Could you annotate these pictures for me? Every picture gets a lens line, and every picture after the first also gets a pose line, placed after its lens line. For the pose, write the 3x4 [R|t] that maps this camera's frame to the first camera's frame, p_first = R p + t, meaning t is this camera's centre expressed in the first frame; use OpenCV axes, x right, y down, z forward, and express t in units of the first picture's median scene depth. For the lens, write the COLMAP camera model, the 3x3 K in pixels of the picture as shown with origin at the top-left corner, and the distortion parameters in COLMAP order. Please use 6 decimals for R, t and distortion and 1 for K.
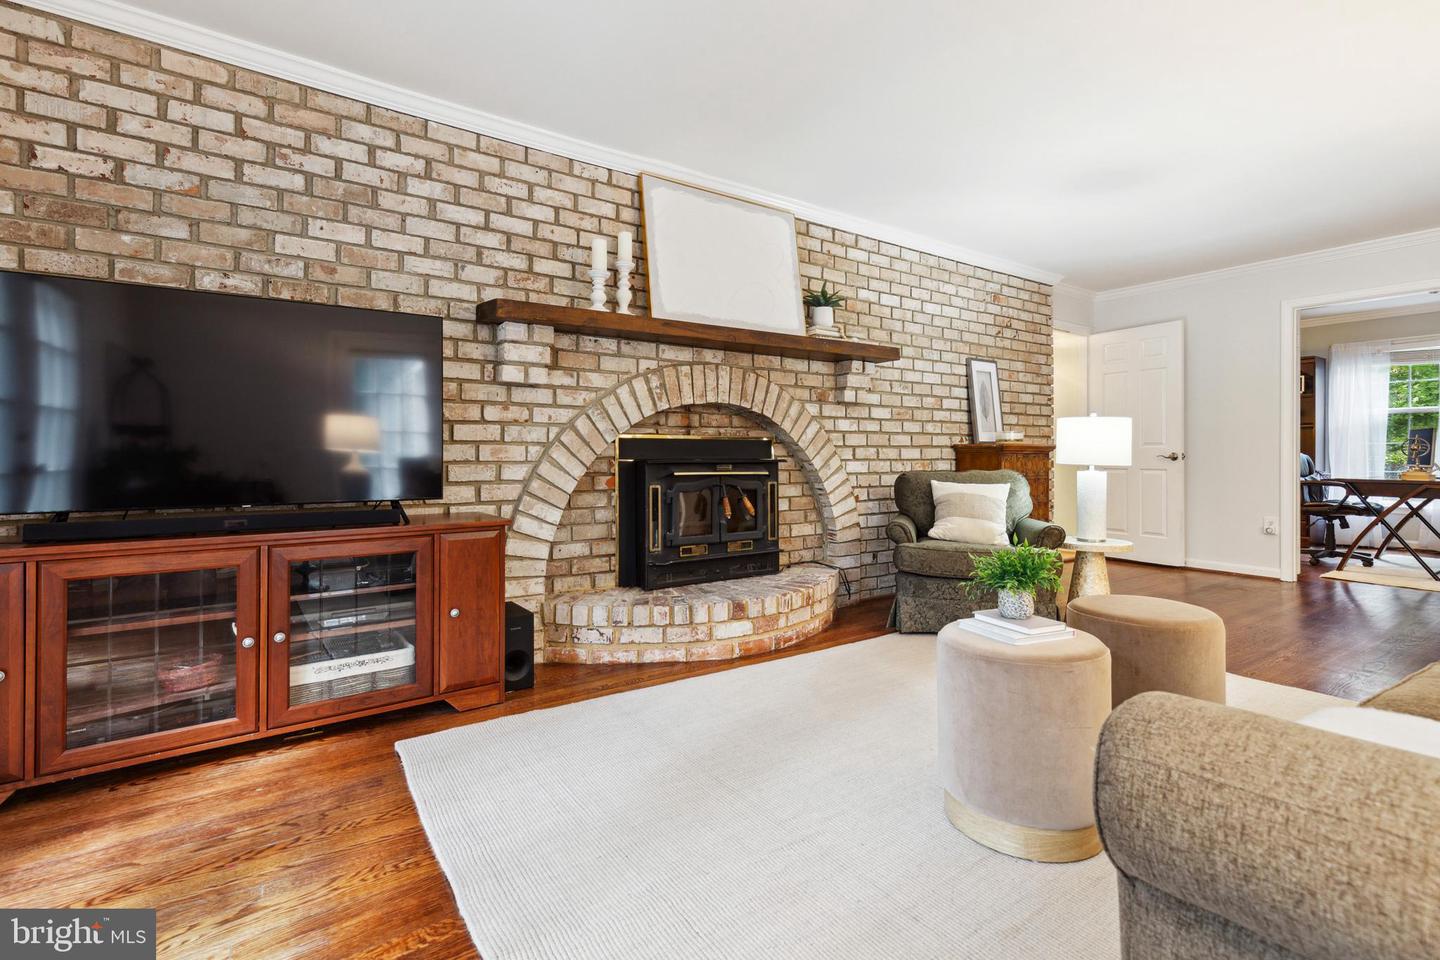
lens RADIAL K [[664.7, 0, 740.6], [0, 664.7, 462.9], [0, 0, 1]] dist [0.005512, -0.000871]
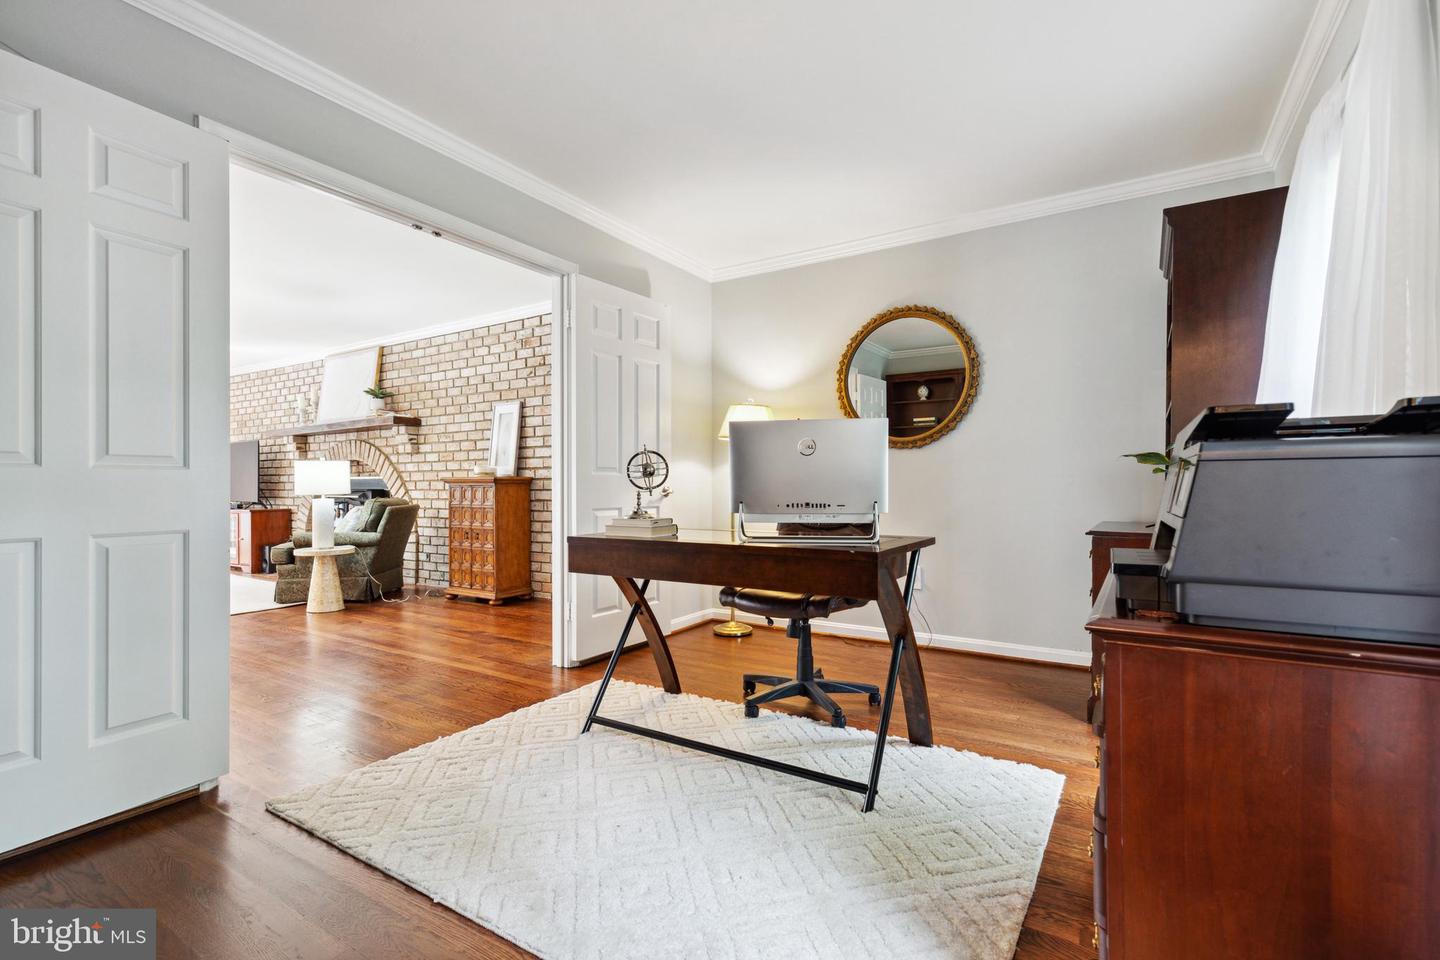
lens RADIAL K [[664.7, 0, 731.8], [0, 664.7, 499.2], [0, 0, 1]] dist [0.005512, -0.000871]
pose [[0.387643, 0.020240, -0.921587, 2.329508], [-0.002910, 0.999781, 0.020733, -0.021181], [0.921805, -0.005355, 0.387617, 1.351206]]
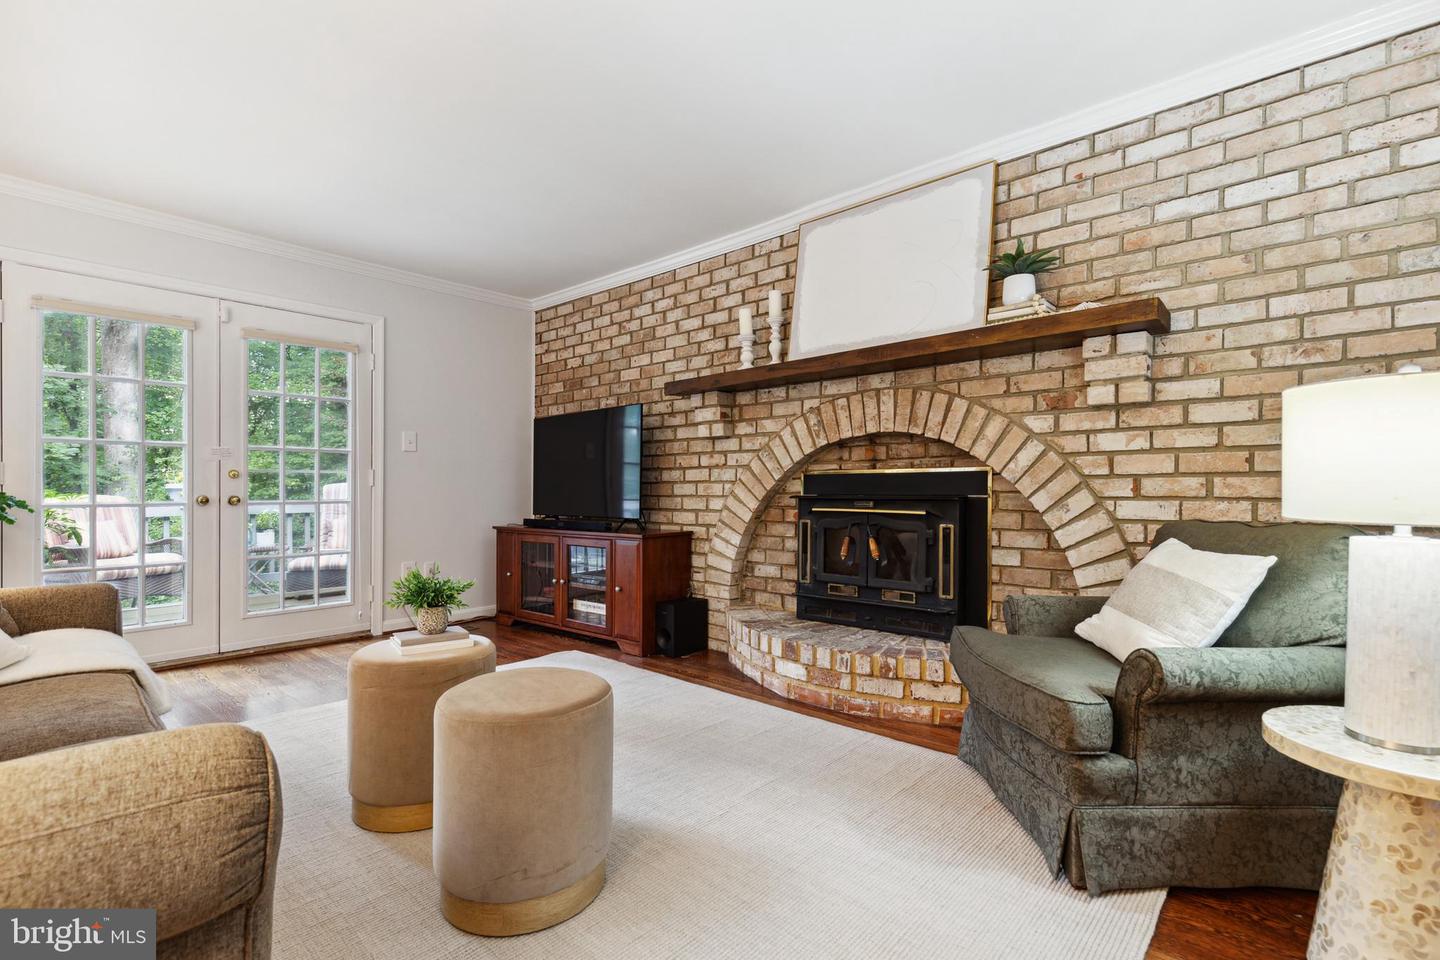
lens RADIAL K [[664.7, 0, 710.7], [0, 664.7, 498.2], [0, 0, 1]] dist [0.005512, -0.000871]
pose [[0.214239, 0.012624, -0.976700, 0.846454], [-0.006409, 0.999913, 0.011518, -0.011098], [0.976760, 0.003792, 0.214302, 0.623276]]
